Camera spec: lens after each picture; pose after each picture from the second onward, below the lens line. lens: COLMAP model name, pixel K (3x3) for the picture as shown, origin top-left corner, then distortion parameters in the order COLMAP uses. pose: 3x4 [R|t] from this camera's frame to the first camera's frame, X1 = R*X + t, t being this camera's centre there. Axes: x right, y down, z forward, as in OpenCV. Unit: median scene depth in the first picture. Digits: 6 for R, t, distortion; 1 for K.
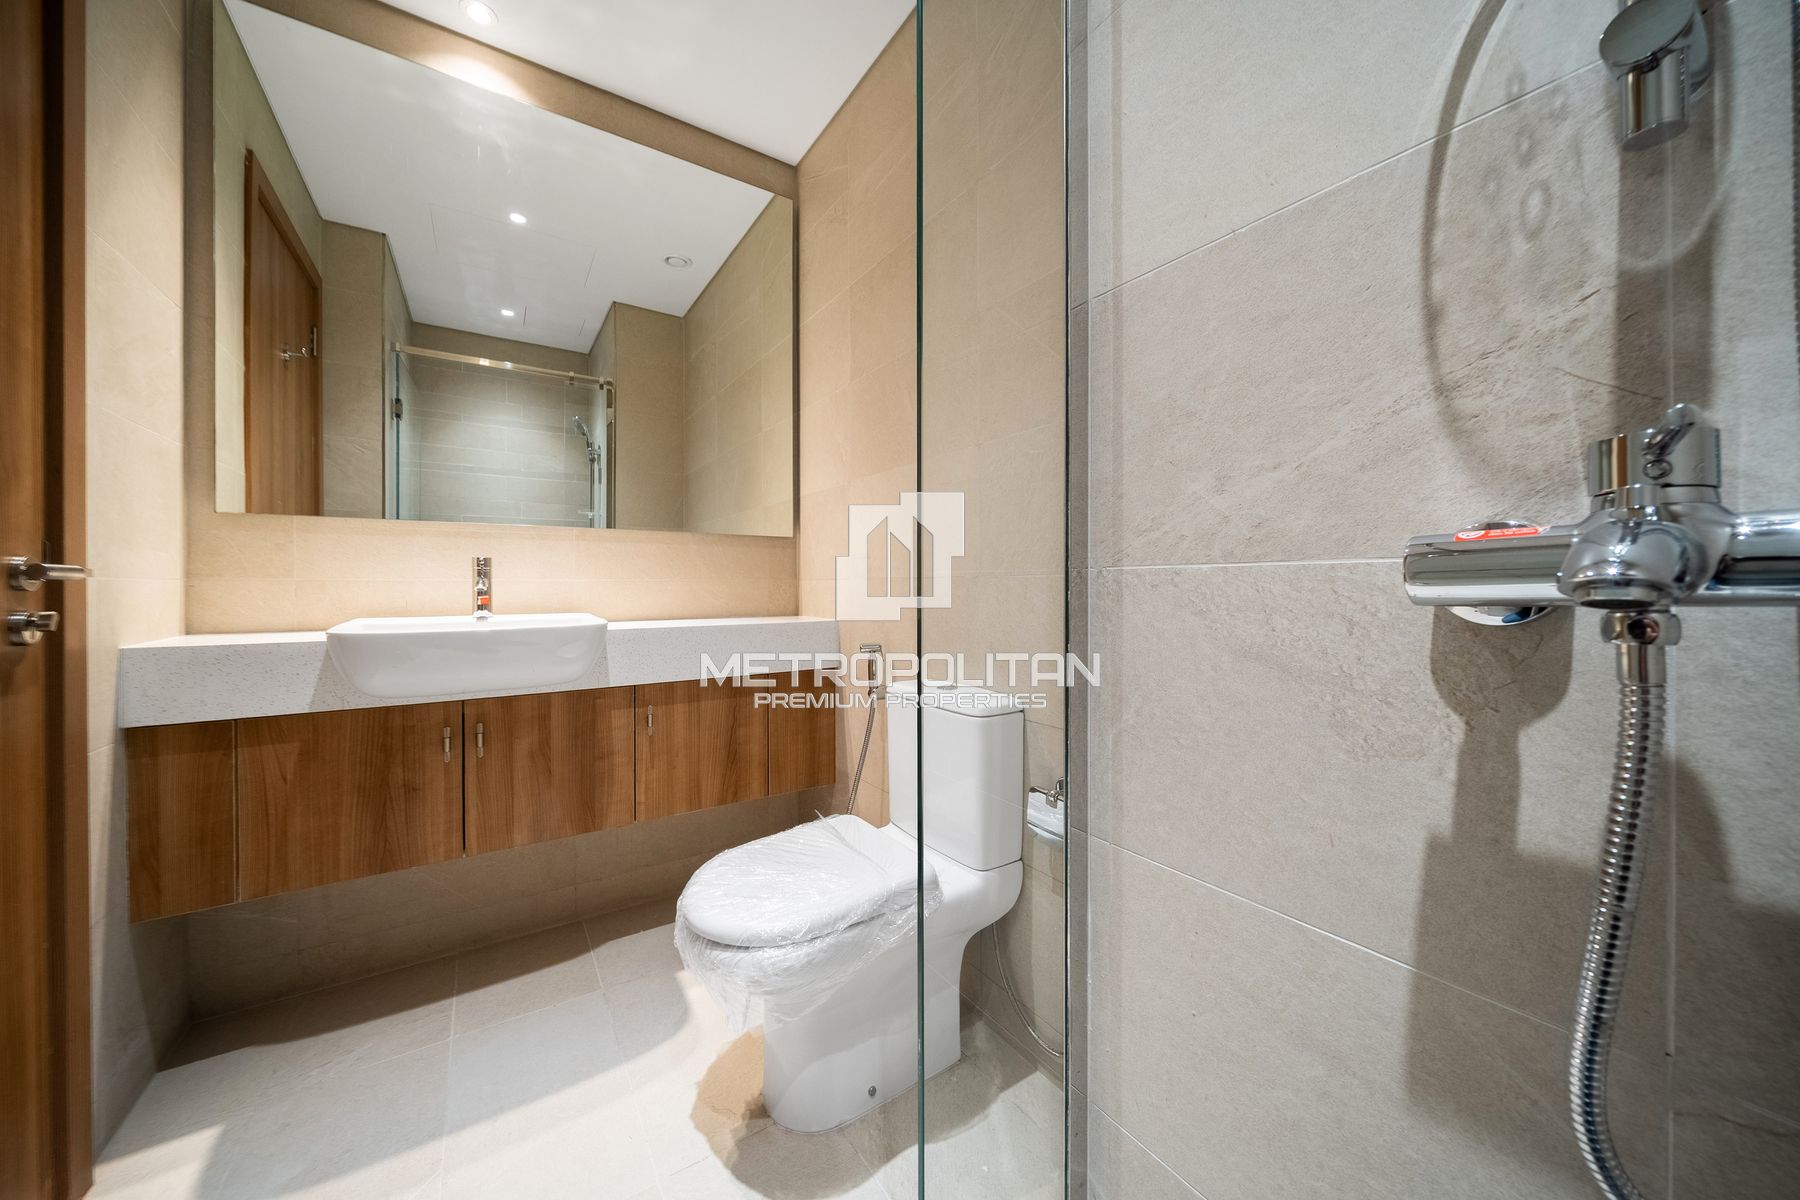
lens RADIAL K [[625.4, 0, 905.4], [0, 625.4, 603.9], [0, 0, 1]] dist [-0.003313, 0.000012]
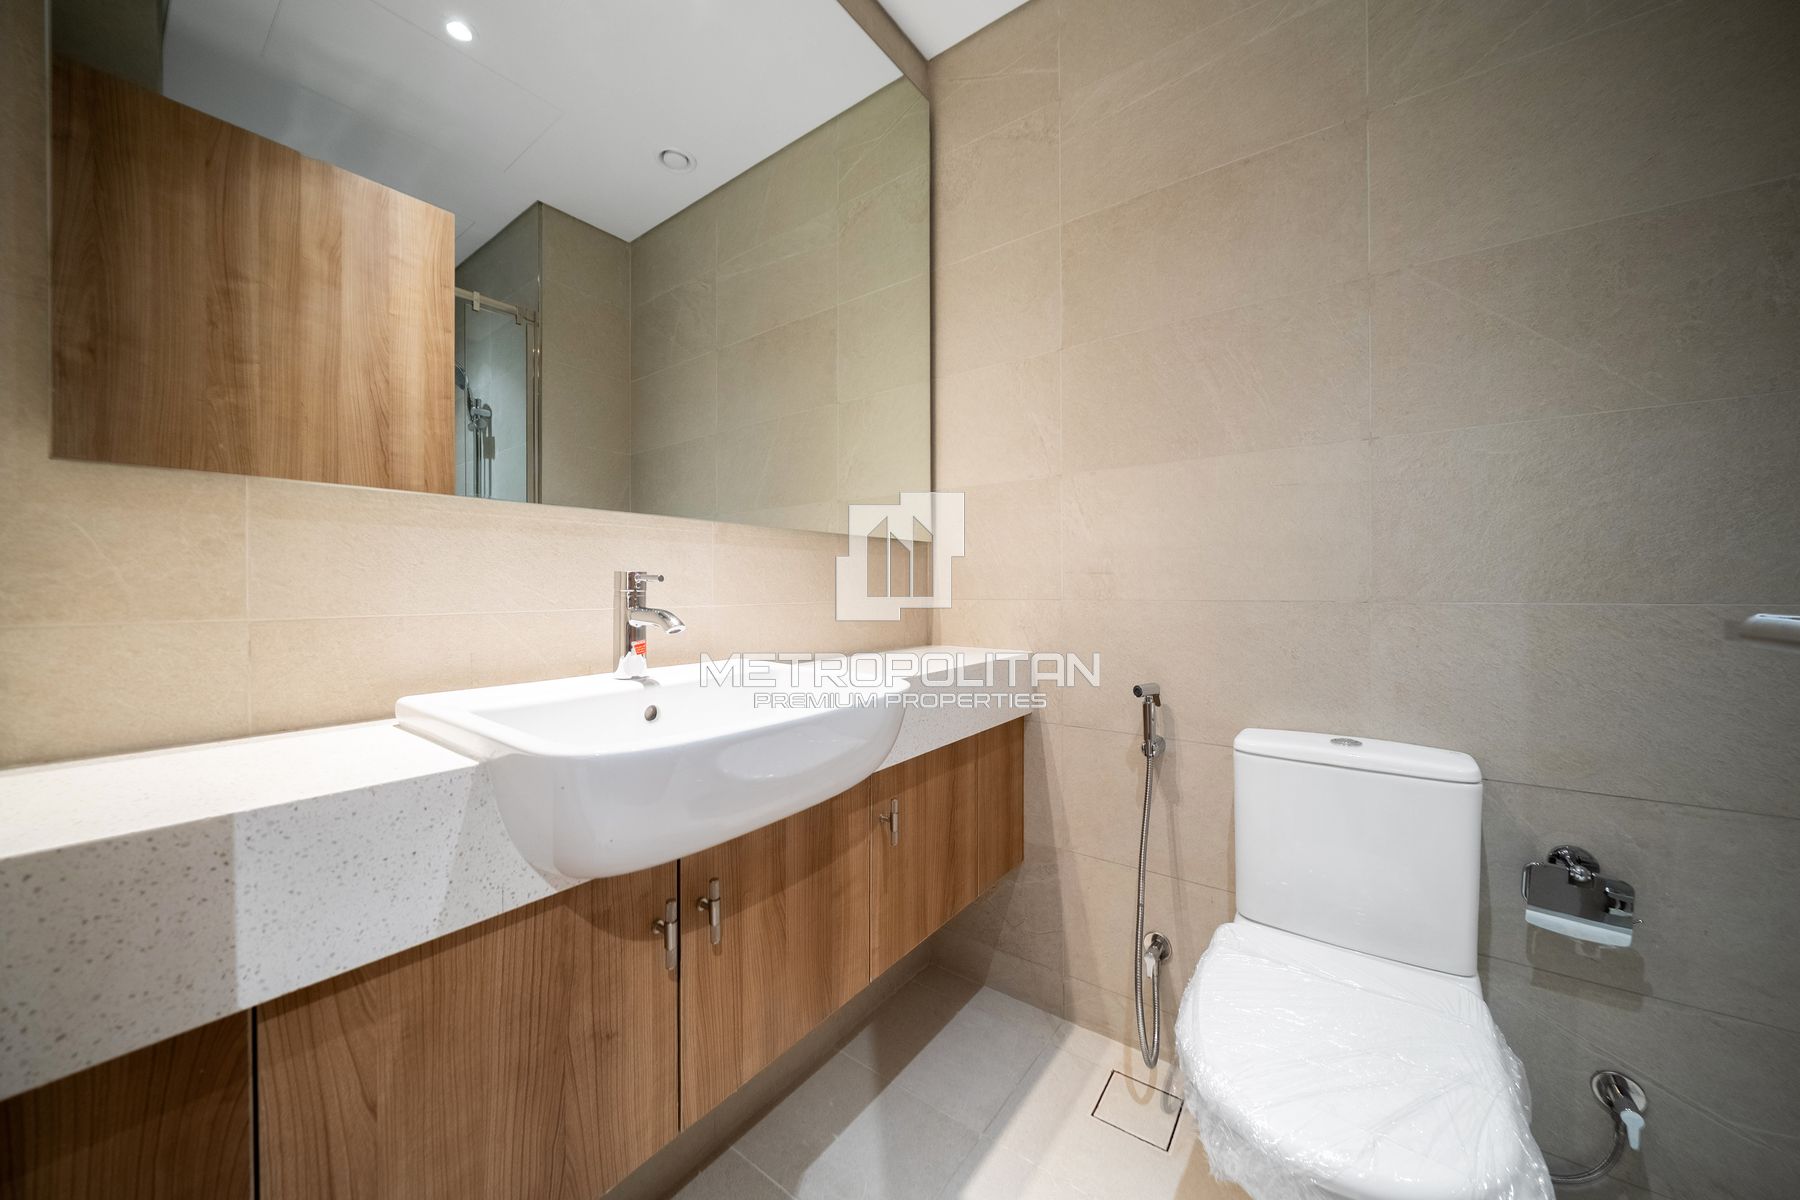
lens RADIAL K [[627.8, 0, 903.9], [0, 627.8, 607.2], [0, 0, 1]] dist [-0.005446, -0.000134]
pose [[0.943293, -0.010246, 0.331802, -0.639422], [0.010256, 0.999946, 0.001719, -0.041361], [-0.331802, 0.001781, 0.943347, 0.391926]]
